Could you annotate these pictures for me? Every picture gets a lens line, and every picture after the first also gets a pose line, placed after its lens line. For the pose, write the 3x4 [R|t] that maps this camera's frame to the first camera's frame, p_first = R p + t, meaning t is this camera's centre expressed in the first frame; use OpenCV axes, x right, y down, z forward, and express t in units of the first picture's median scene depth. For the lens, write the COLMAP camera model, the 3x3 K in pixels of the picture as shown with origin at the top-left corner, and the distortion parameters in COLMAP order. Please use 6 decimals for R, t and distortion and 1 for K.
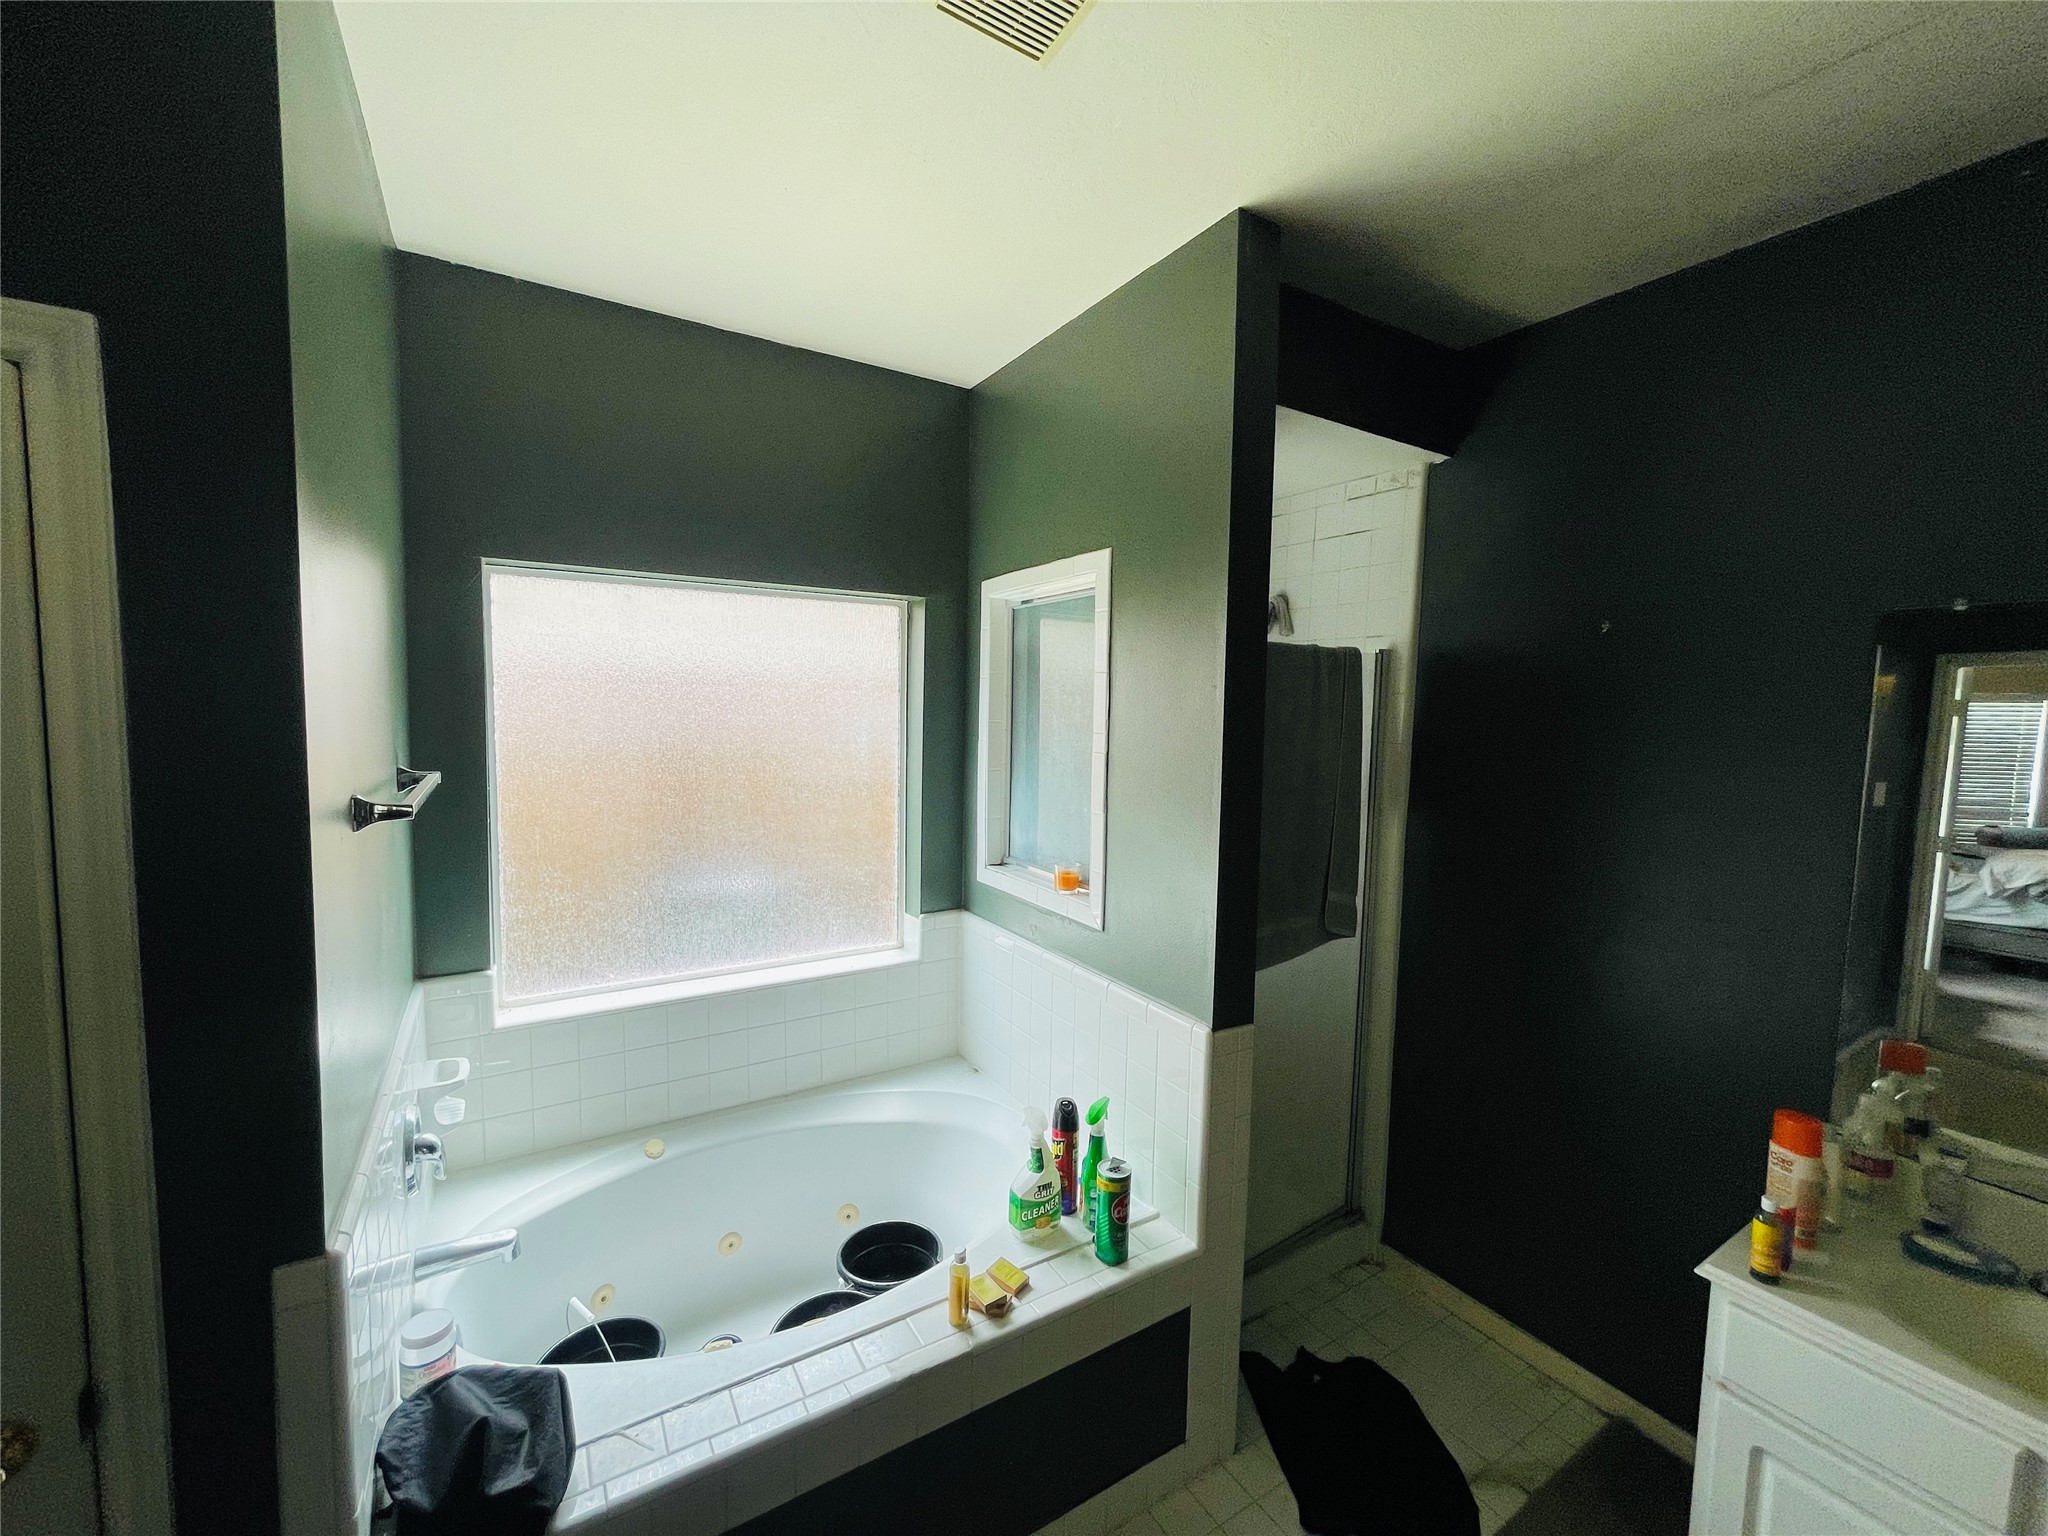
lens RADIAL K [[825.8, 0, 1024.0], [0, 825.8, 768.0], [0, 0, 1]] dist [-0.003706, 0.000335]
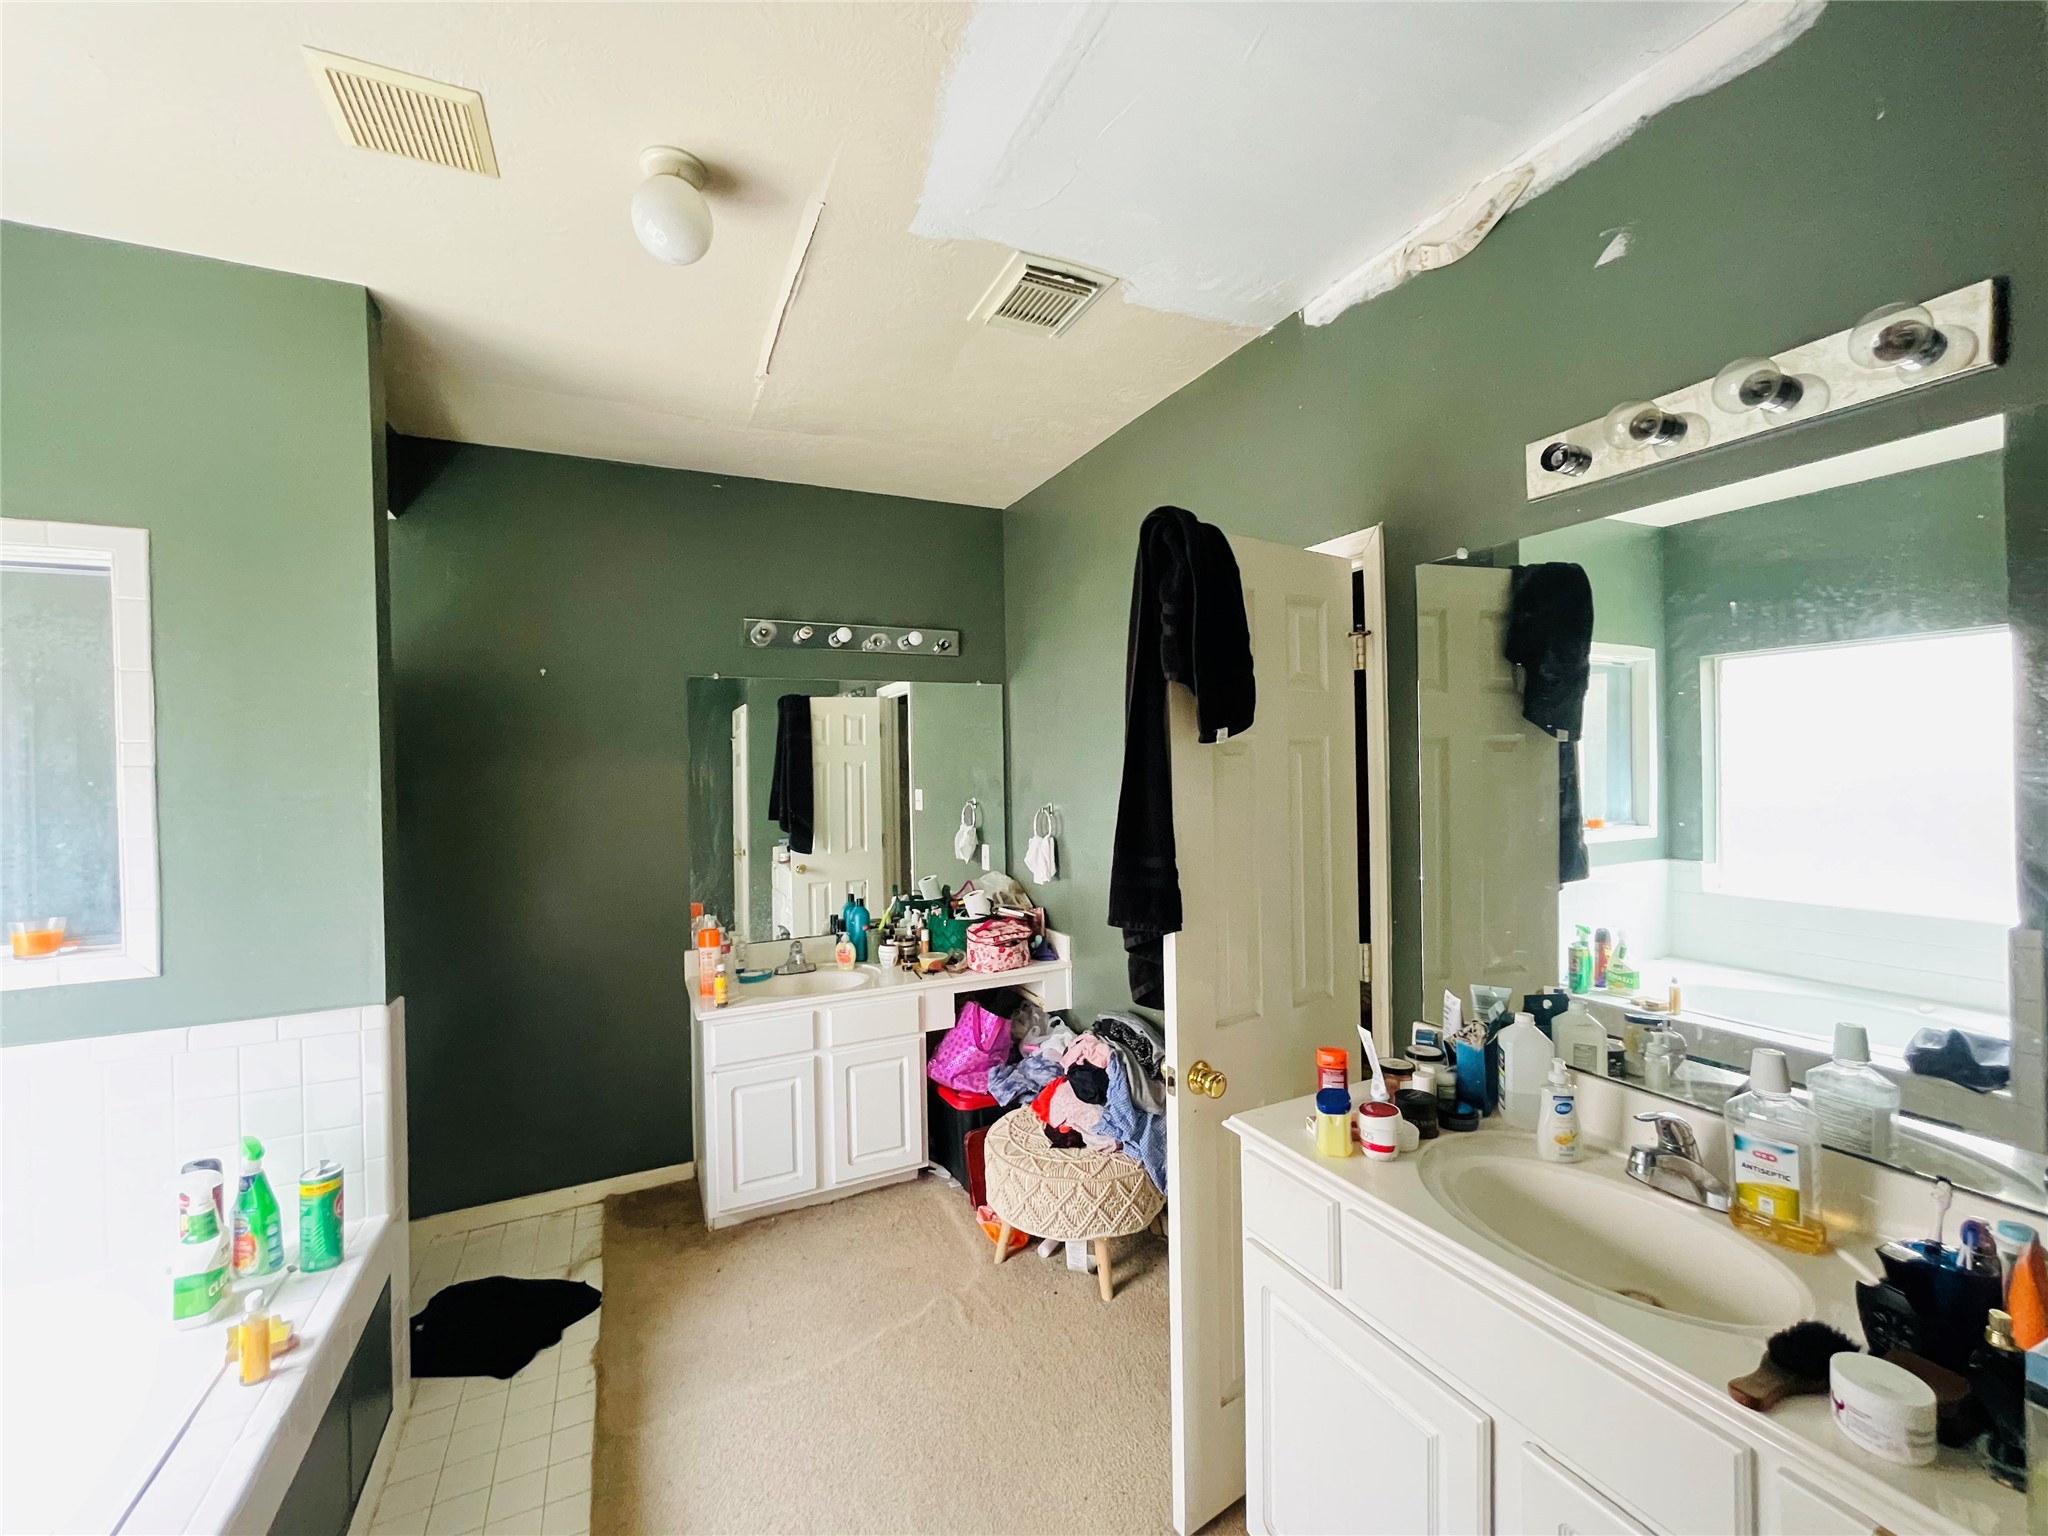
lens RADIAL K [[825.8, 0, 1024.0], [0, 825.8, 768.0], [0, 0, 1]] dist [-0.003706, 0.000335]
pose [[0.099694, -0.025589, 0.994689, -0.731532], [0.098477, 0.995015, 0.015728, 0.066158], [-0.990133, 0.096386, 0.101716, 0.017417]]
